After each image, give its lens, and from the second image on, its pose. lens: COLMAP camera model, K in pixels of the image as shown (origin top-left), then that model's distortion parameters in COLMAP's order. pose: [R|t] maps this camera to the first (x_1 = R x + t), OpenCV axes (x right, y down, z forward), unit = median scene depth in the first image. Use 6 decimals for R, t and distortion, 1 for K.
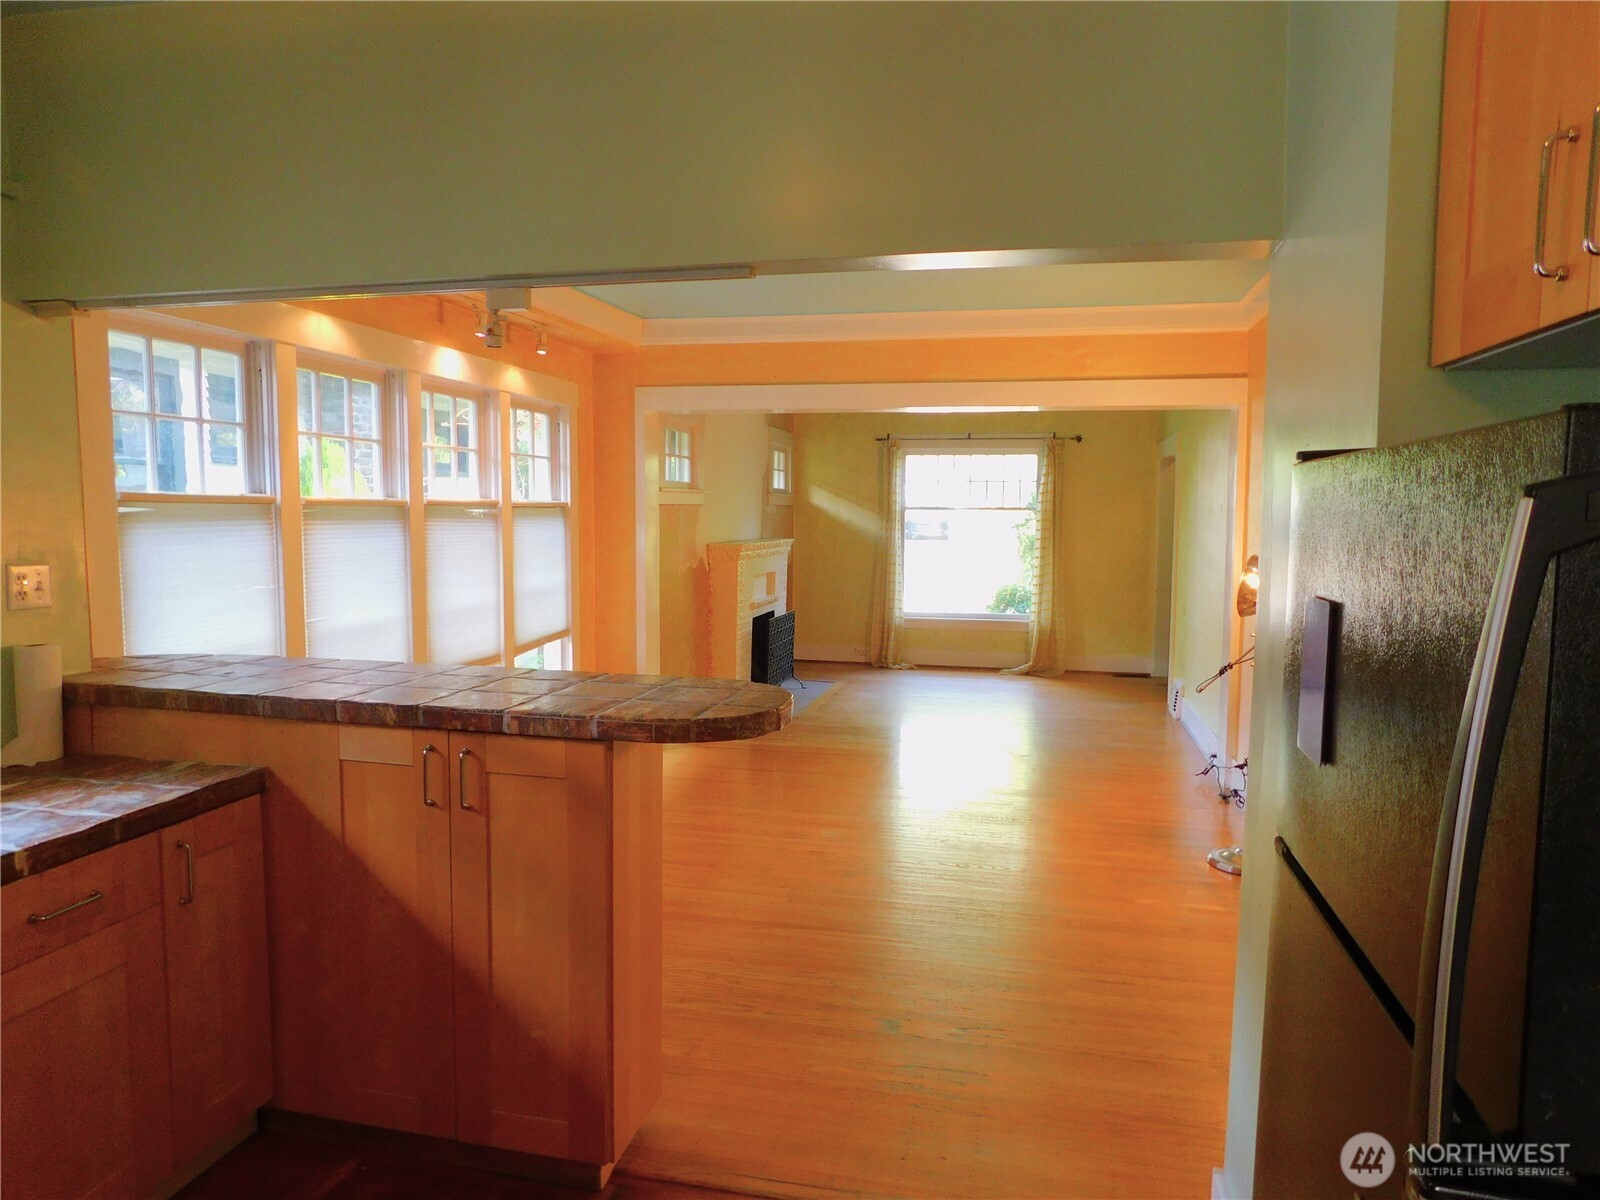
lens RADIAL K [[1057.6, 0, 810.1], [0, 1057.6, 595.0], [0, 0, 1]] dist [-0.047906, 0.038271]
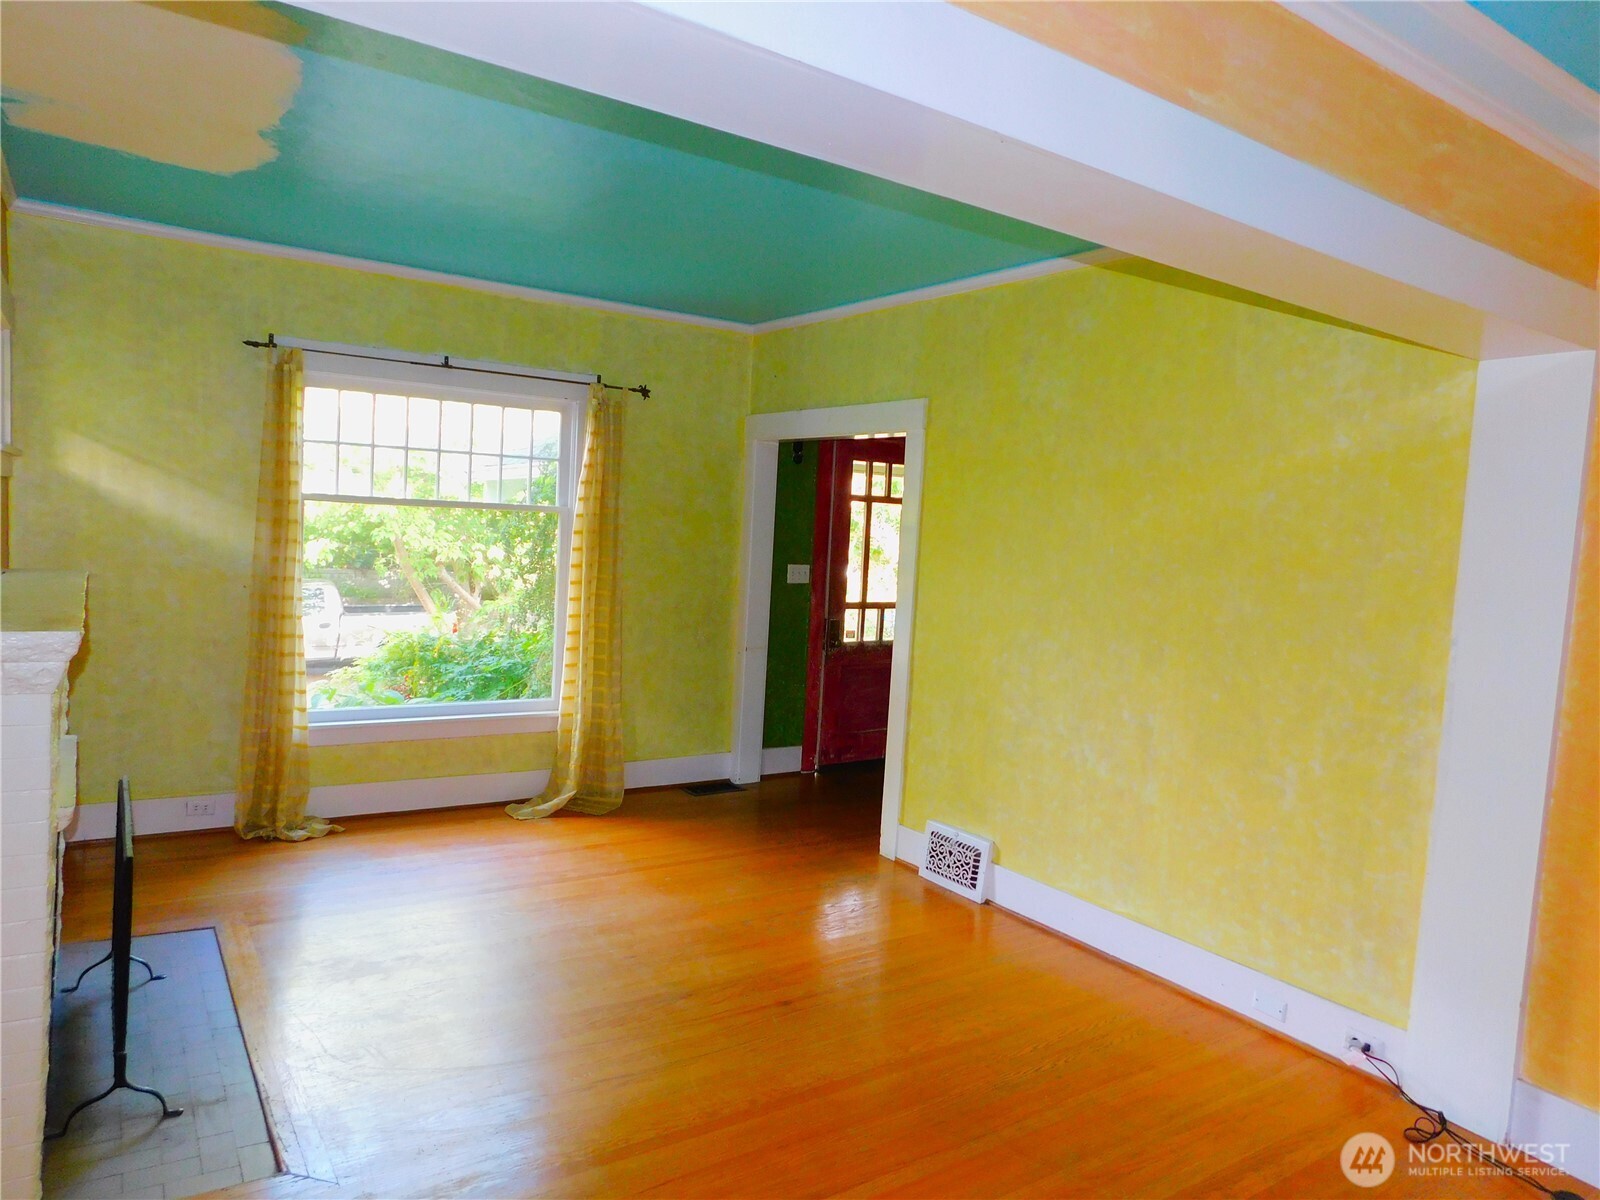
lens RADIAL K [[1057.6, 0, 796.8], [0, 1057.6, 595.3], [0, 0, 1]] dist [-0.047906, 0.038271]
pose [[0.696804, -0.016540, 0.717070, -0.095908], [0.010030, 0.999861, 0.013315, -0.042391], [-0.717191, -0.002086, 0.696874, 0.516466]]
